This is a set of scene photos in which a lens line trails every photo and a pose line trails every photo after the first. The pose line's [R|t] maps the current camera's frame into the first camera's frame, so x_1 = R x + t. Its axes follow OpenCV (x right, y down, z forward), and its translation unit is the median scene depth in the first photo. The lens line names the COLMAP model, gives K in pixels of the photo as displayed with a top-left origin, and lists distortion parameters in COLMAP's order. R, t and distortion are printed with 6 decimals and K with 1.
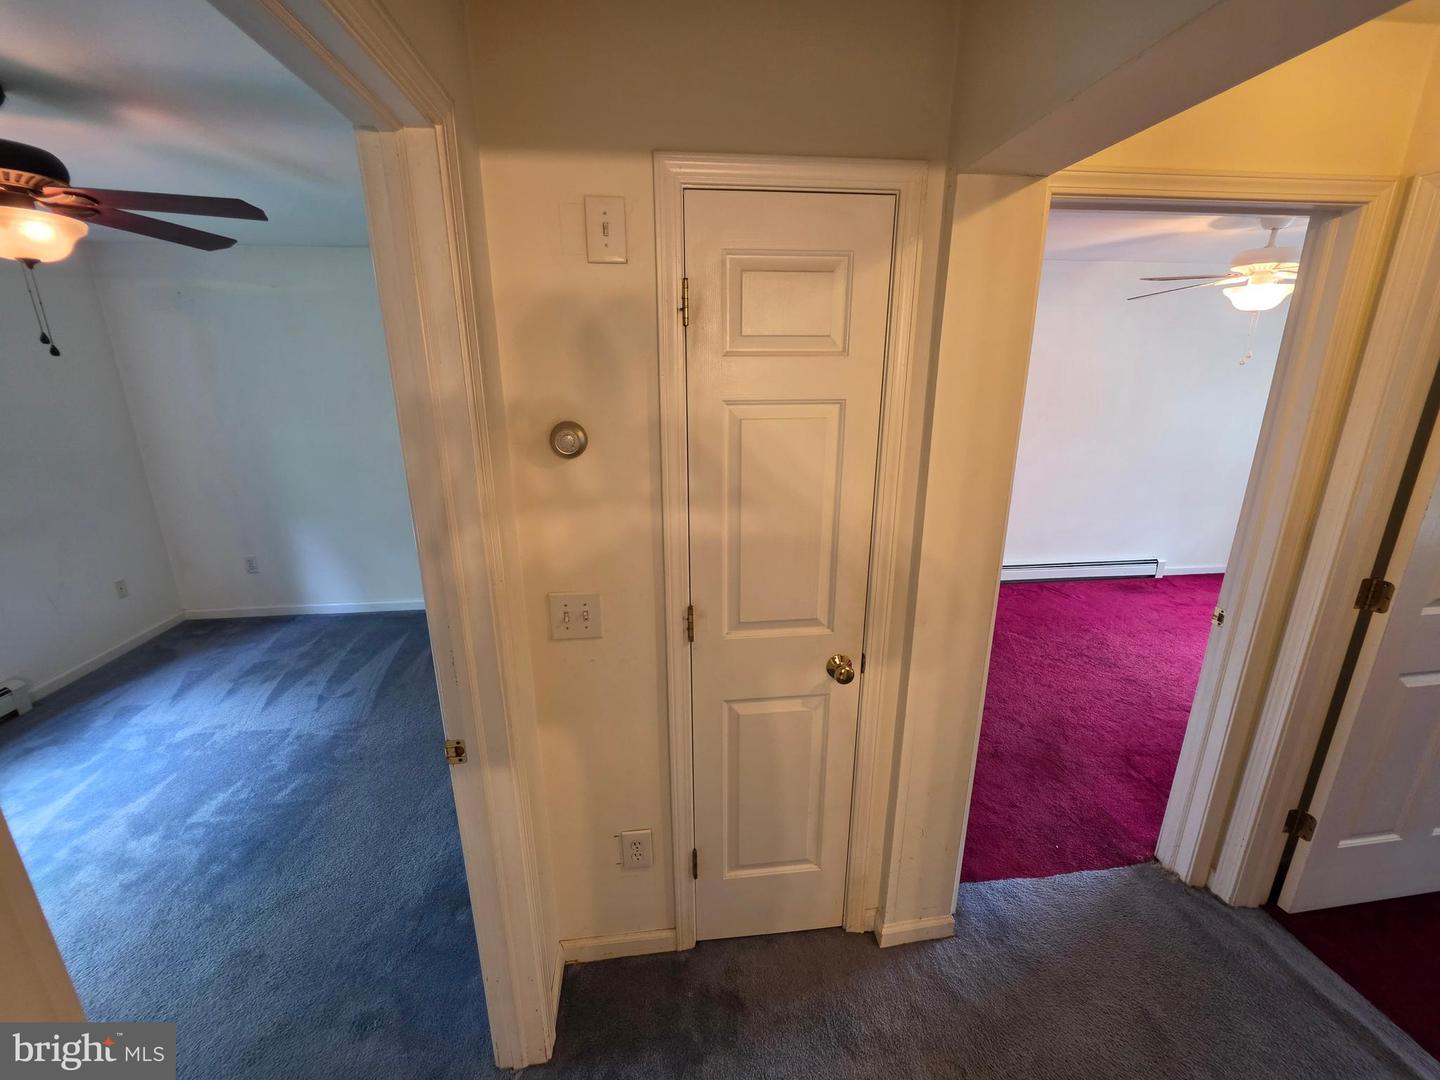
lens RADIAL K [[576.7, 0, 721.1], [0, 576.7, 531.2], [0, 0, 1]] dist [-0.002619, -0.000125]
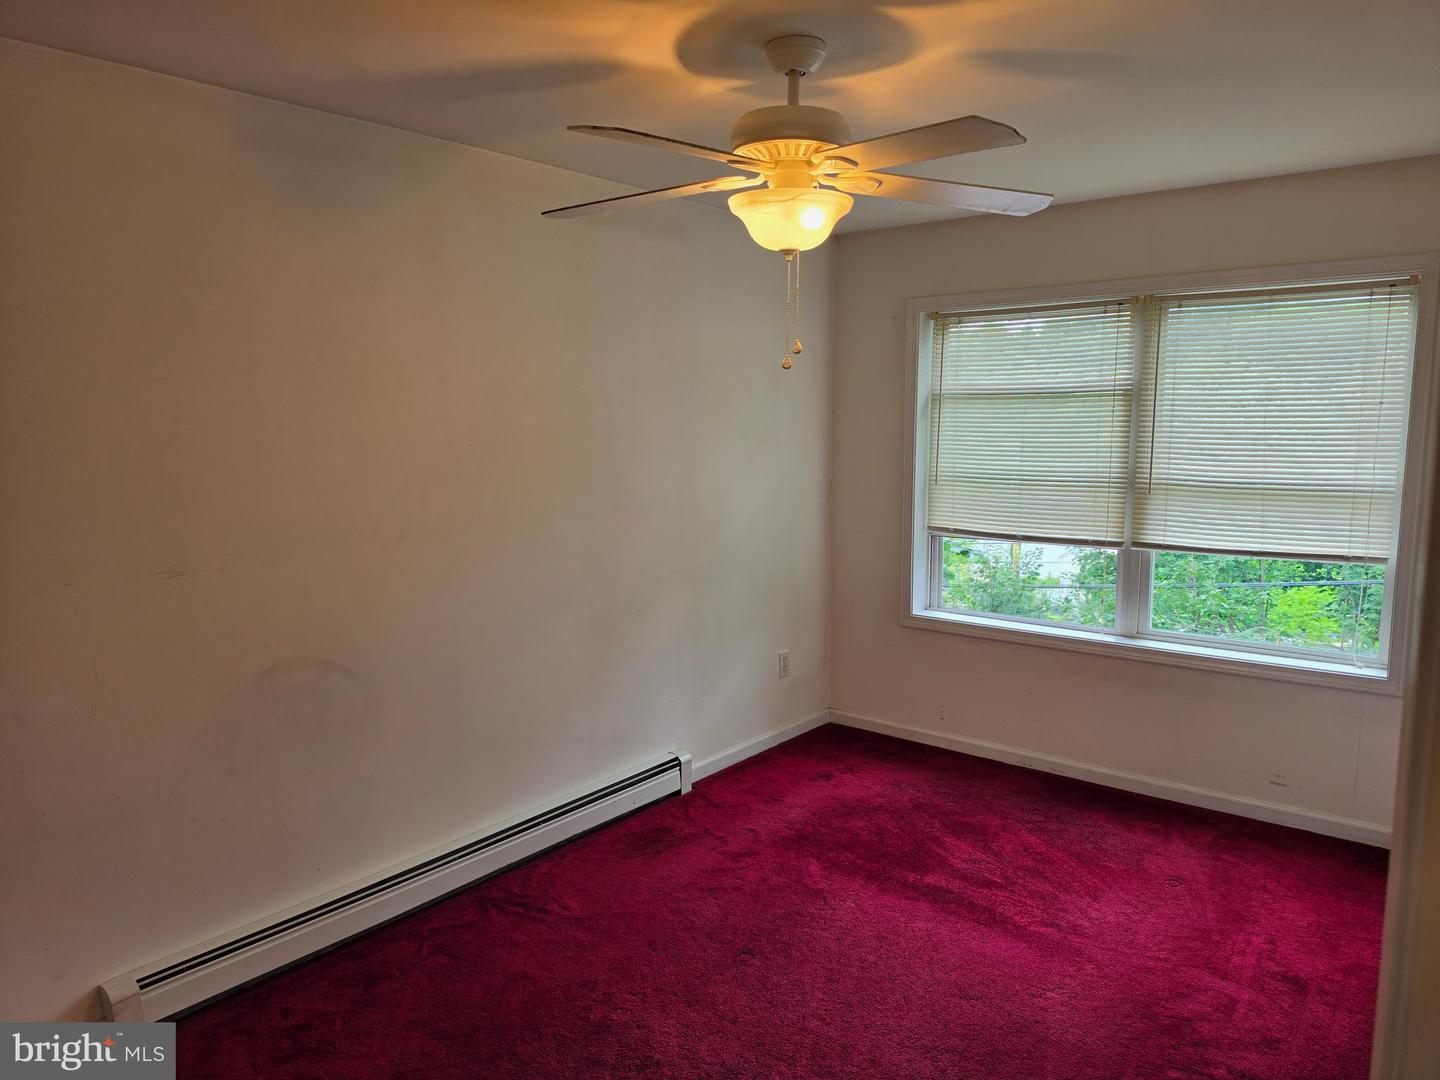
lens RADIAL K [[998.5, 0, 730.6], [0, 998.5, 537.3], [0, 0, 1]] dist [0.063808, -0.085534]
pose [[0.709996, -0.095239, 0.697735, 0.214295], [0.196328, 0.978298, -0.066242, -0.079969], [-0.676284, 0.184017, 0.713286, 0.335654]]
